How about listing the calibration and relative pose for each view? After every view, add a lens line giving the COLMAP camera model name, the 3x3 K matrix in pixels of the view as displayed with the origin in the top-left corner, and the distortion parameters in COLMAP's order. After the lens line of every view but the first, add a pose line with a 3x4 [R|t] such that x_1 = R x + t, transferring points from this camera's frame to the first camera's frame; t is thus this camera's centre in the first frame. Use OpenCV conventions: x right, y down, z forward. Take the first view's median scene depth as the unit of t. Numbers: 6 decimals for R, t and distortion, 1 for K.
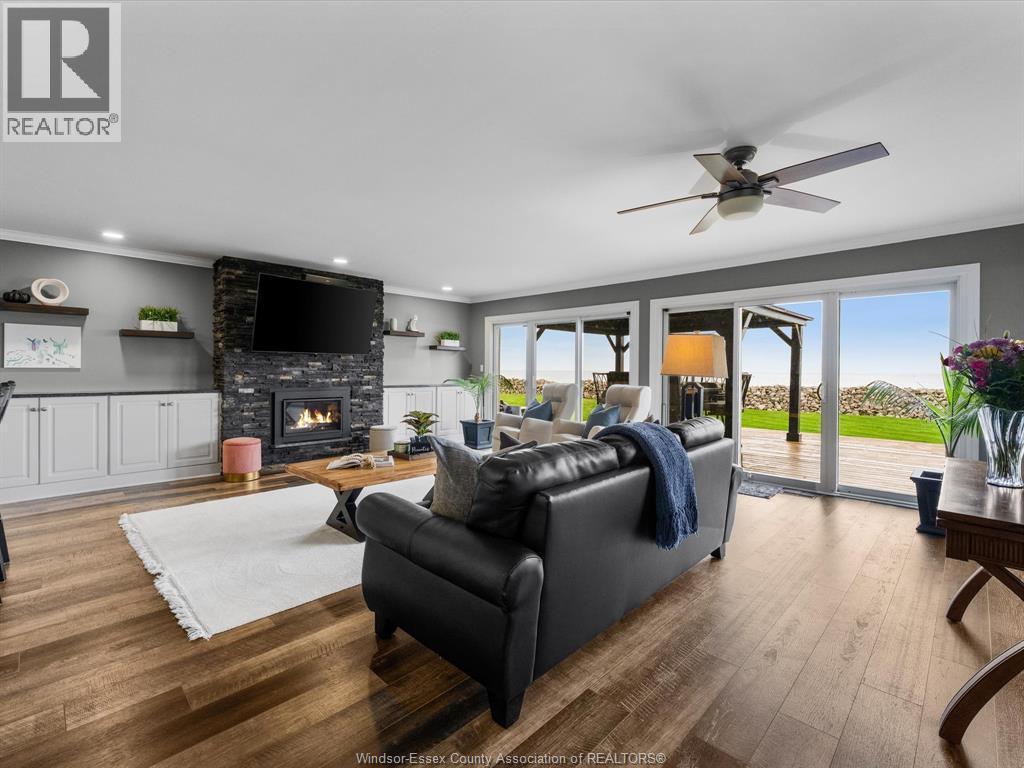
lens RADIAL K [[472.2, 0, 507.8], [0, 472.2, 374.1], [0, 0, 1]] dist [-0.002020, 0.000887]
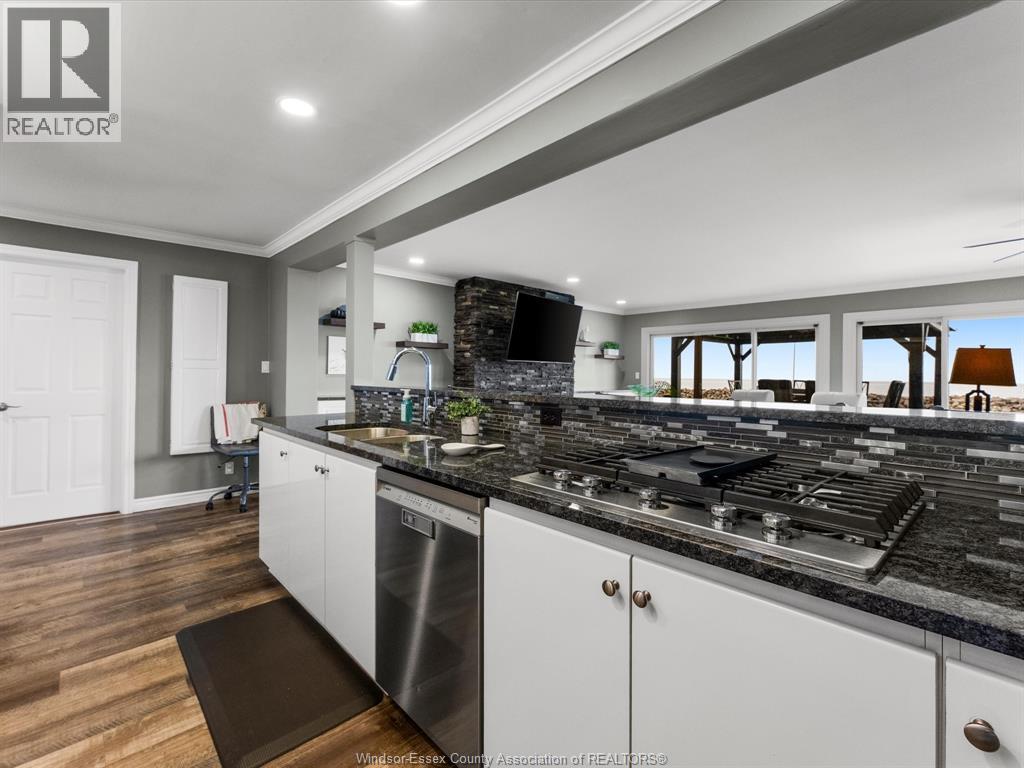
lens RADIAL K [[472.2, 0, 502.1], [0, 472.2, 374.5], [0, 0, 1]] dist [-0.002020, 0.000887]
pose [[0.998955, 0.004447, -0.045491, -0.492474], [-0.005012, 0.999912, -0.012314, -0.000378], [0.045432, 0.012529, 0.998889, -0.131735]]
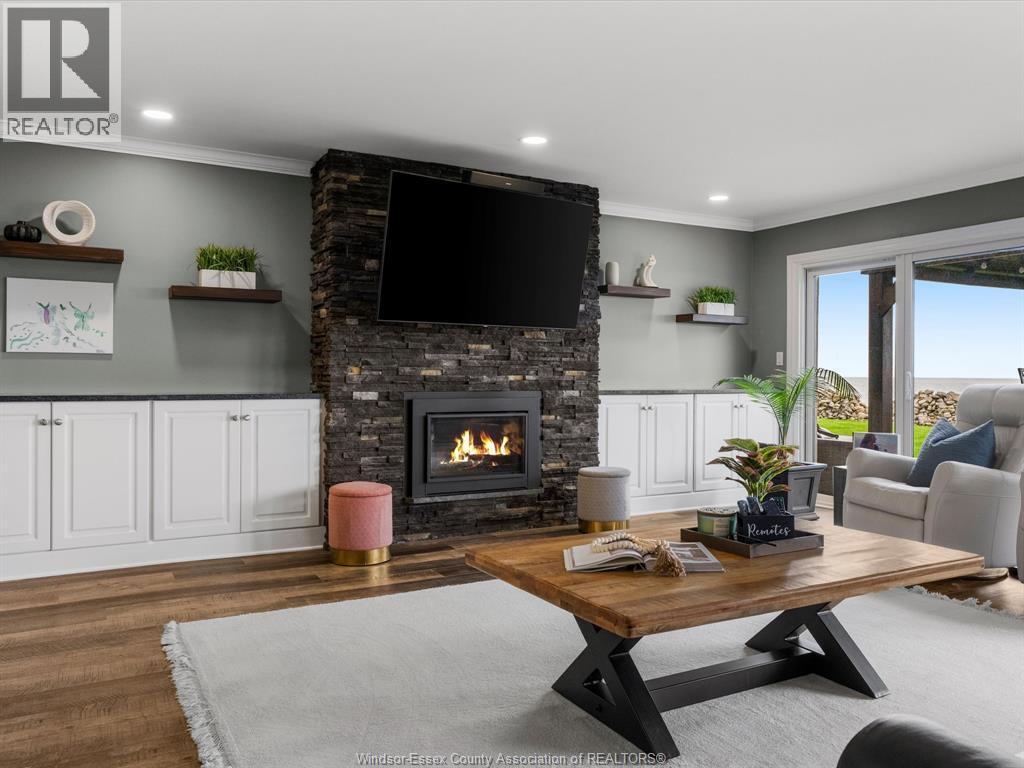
lens RADIAL K [[779.9, 0, 506.4], [0, 779.9, 382.4], [0, 0, 1]] dist [0.011968, -0.004397]
pose [[0.957492, 0.000714, -0.288458, -0.146968], [-0.000916, 0.999999, -0.000567, 0.021213], [0.288457, 0.000807, 0.957493, 0.196440]]
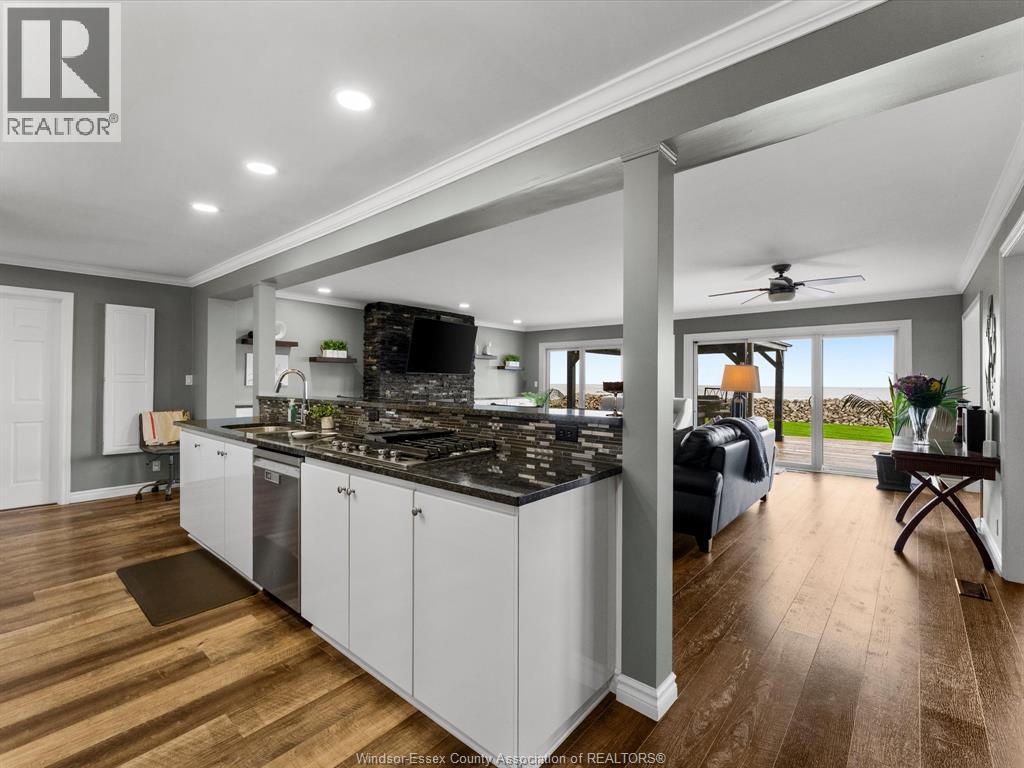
lens RADIAL K [[472.2, 0, 503.2], [0, 472.2, 379.3], [0, 0, 1]] dist [-0.002020, 0.000887]
pose [[0.998002, 0.000691, 0.063185, -0.343768], [0.000352, 0.999864, -0.016500, -0.007715], [-0.063188, 0.016489, 0.997865, -0.360960]]
